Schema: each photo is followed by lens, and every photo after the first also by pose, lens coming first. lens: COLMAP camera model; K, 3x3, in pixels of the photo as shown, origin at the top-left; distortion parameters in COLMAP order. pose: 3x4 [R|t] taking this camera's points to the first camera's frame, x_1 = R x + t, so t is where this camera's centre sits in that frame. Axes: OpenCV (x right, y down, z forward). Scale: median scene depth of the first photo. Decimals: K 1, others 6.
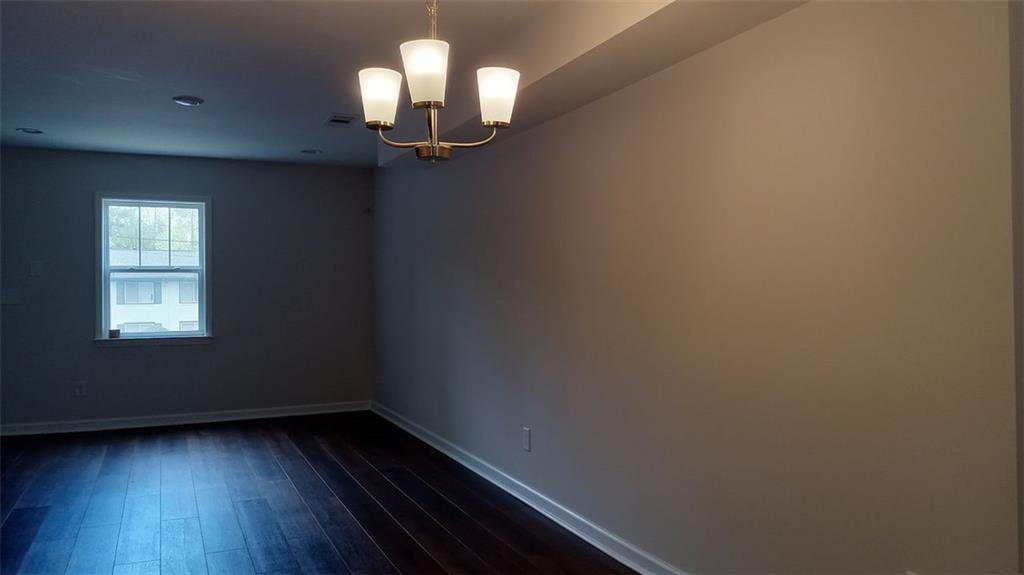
lens RADIAL K [[763.3, 0, 503.7], [0, 763.3, 283.0], [0, 0, 1]] dist [0.019469, -0.033833]
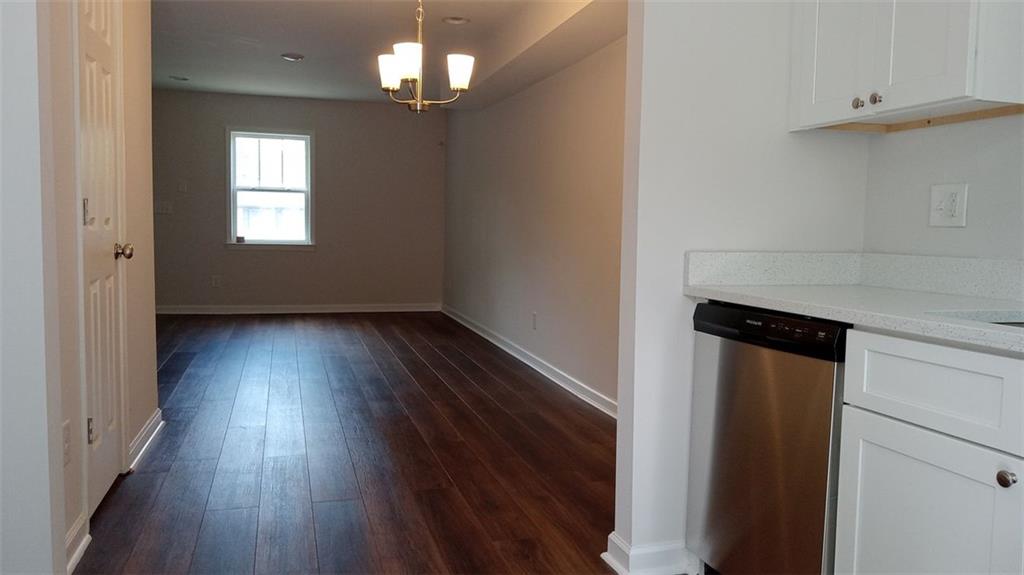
lens RADIAL K [[763.3, 0, 517.3], [0, 763.3, 287.4], [0, 0, 1]] dist [0.019469, -0.033833]
pose [[0.991729, 0.038502, -0.122435, 0.128846], [-0.027805, 0.995740, 0.087909, 0.026181], [0.125298, -0.083777, 0.988576, -0.249690]]
